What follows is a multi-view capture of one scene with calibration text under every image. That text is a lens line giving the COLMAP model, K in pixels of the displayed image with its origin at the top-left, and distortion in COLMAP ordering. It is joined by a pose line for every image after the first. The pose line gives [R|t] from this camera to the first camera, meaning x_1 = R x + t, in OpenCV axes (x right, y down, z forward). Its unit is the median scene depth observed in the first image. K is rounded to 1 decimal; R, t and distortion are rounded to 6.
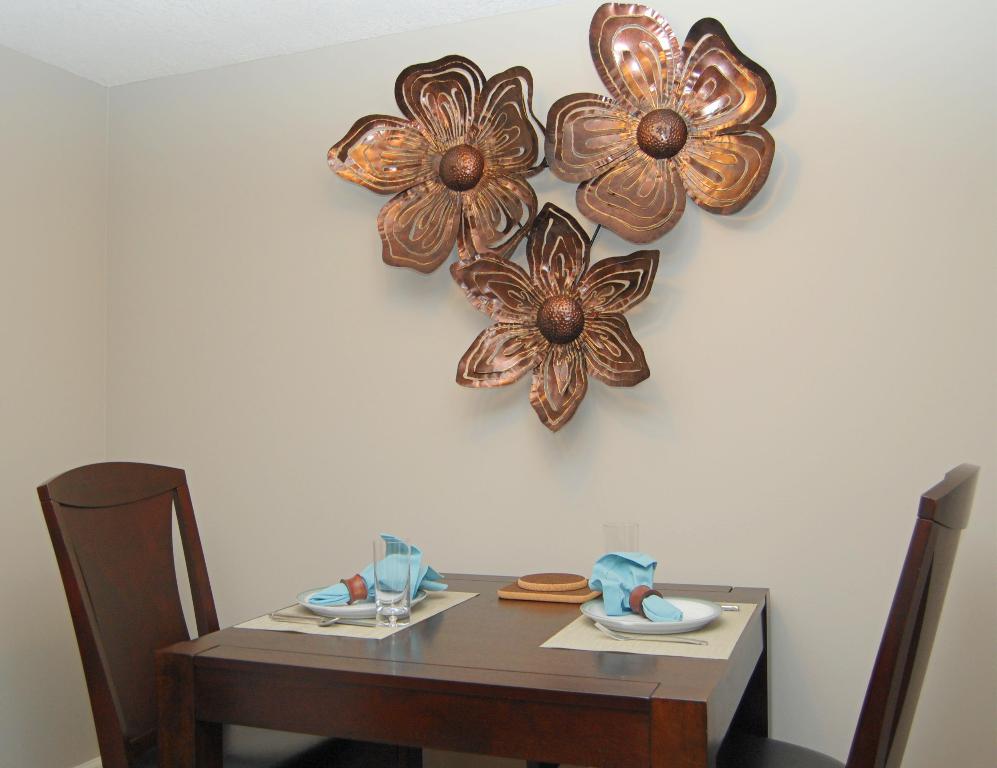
lens RADIAL K [[920.8, 0, 498.5], [0, 920.8, 384.0], [0, 0, 1]] dist [-0.006721, -0.003412]
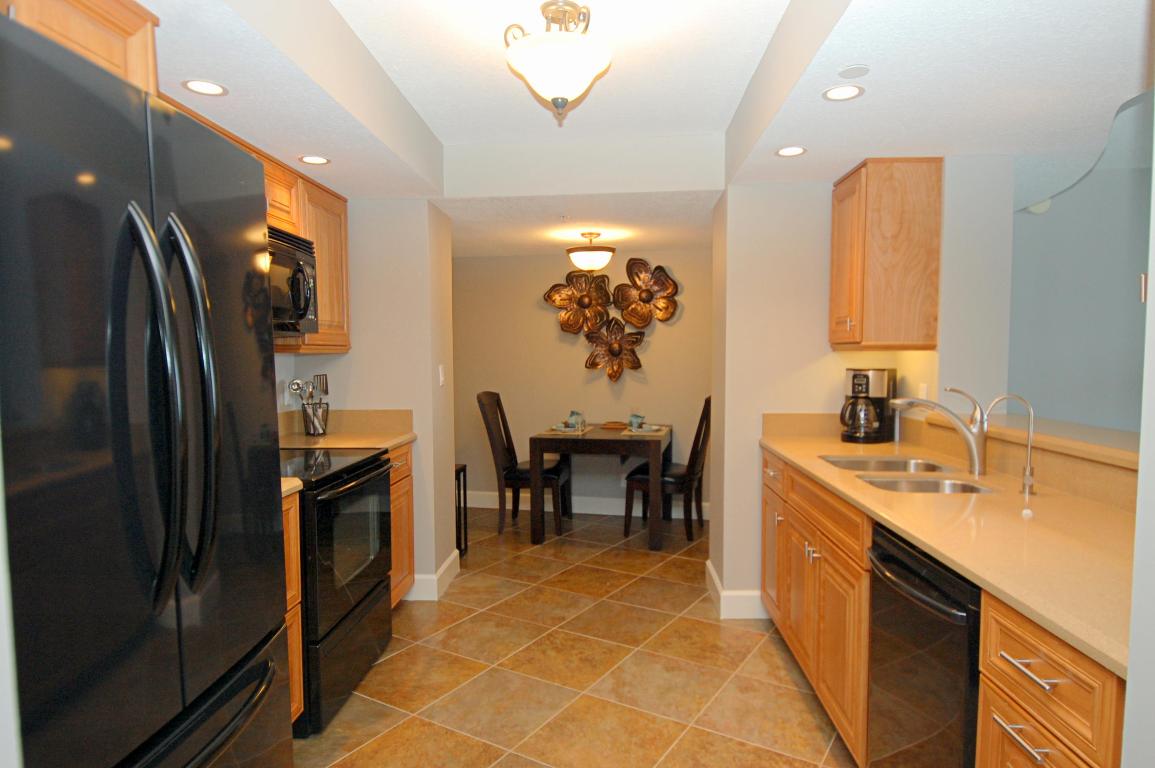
lens RADIAL K [[677.1, 0, 577.8], [0, 677.1, 403.5], [0, 0, 1]] dist [0.028006, 0.000132]
pose [[0.986280, -0.000795, 0.165077, -0.497815], [-0.015237, 0.995281, 0.095830, -0.111973], [-0.164374, -0.097030, 0.981614, -1.506289]]
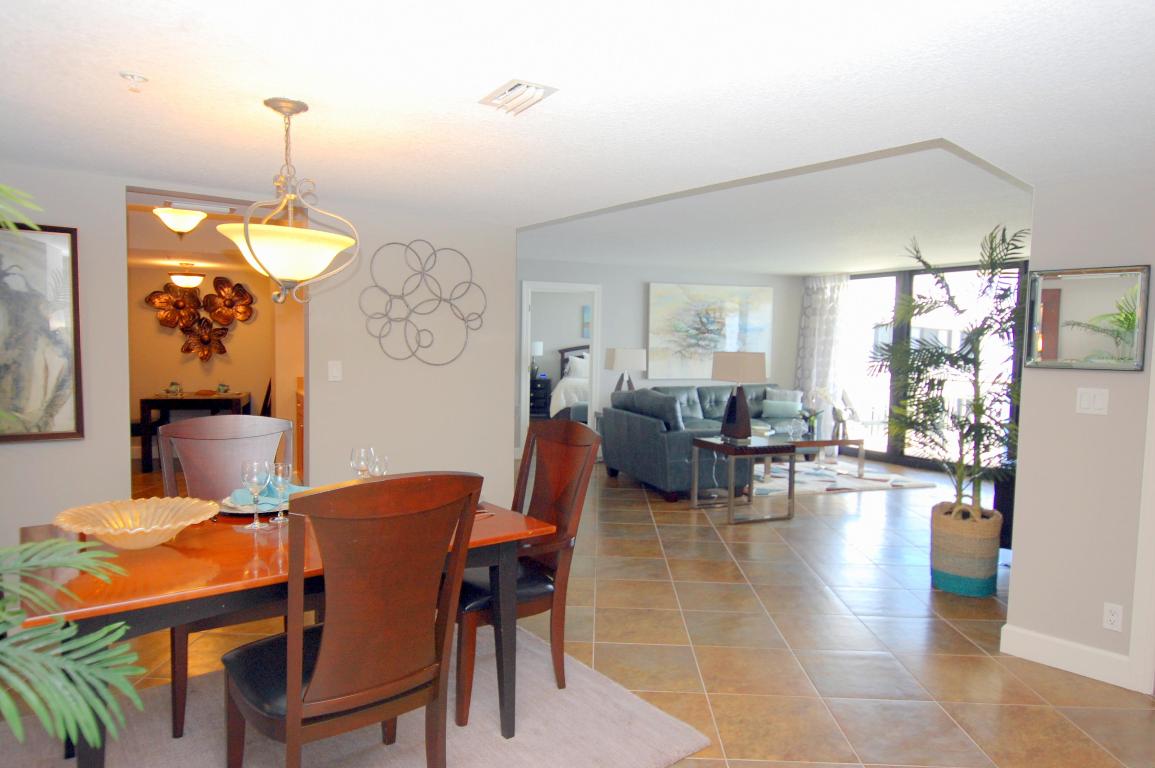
lens RADIAL K [[792.7, 0, 577.5], [0, 792.7, 384.0], [0, 0, 1]] dist [0.163103, -0.145800]
pose [[0.788891, -0.004294, 0.614518, -1.053077], [-0.041981, 0.997263, 0.060862, -0.184954], [-0.613098, -0.073812, 0.786551, -3.696182]]
